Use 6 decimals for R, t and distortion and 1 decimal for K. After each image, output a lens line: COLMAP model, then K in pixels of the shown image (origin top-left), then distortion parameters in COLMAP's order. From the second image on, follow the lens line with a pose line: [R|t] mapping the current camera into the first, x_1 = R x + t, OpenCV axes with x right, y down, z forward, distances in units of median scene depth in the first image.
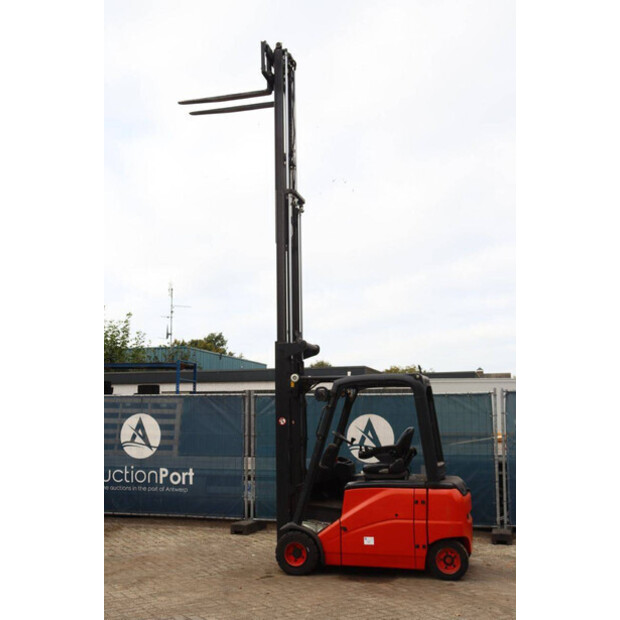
lens RADIAL K [[735.4, 0, 310.0], [0, 735.4, 310.0], [0, 0, 1]] dist [0.007288, 0.075565]
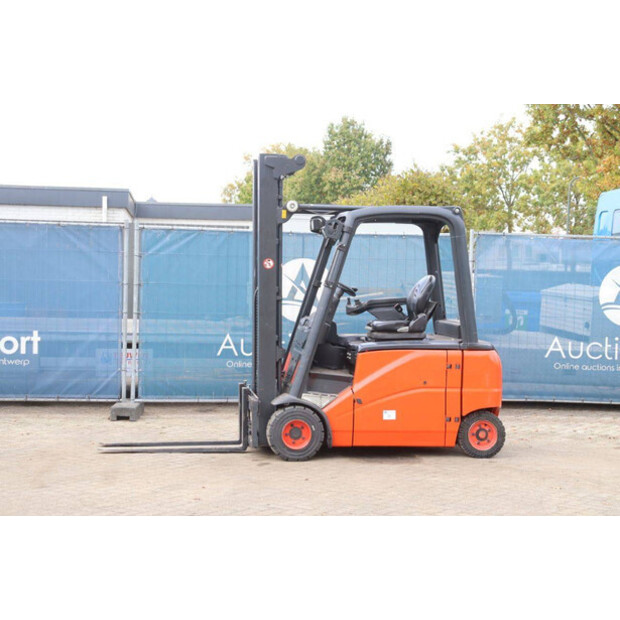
lens RADIAL K [[1116.6, 0, 310.0], [0, 1116.6, 310.0], [0, 0, 1]] dist [0.206290, 0.086304]
pose [[0.924828, 0.009298, 0.380271, -0.445641], [-0.076721, 0.983716, 0.162533, 0.012109], [-0.372568, -0.179490, 0.910482, -0.045600]]
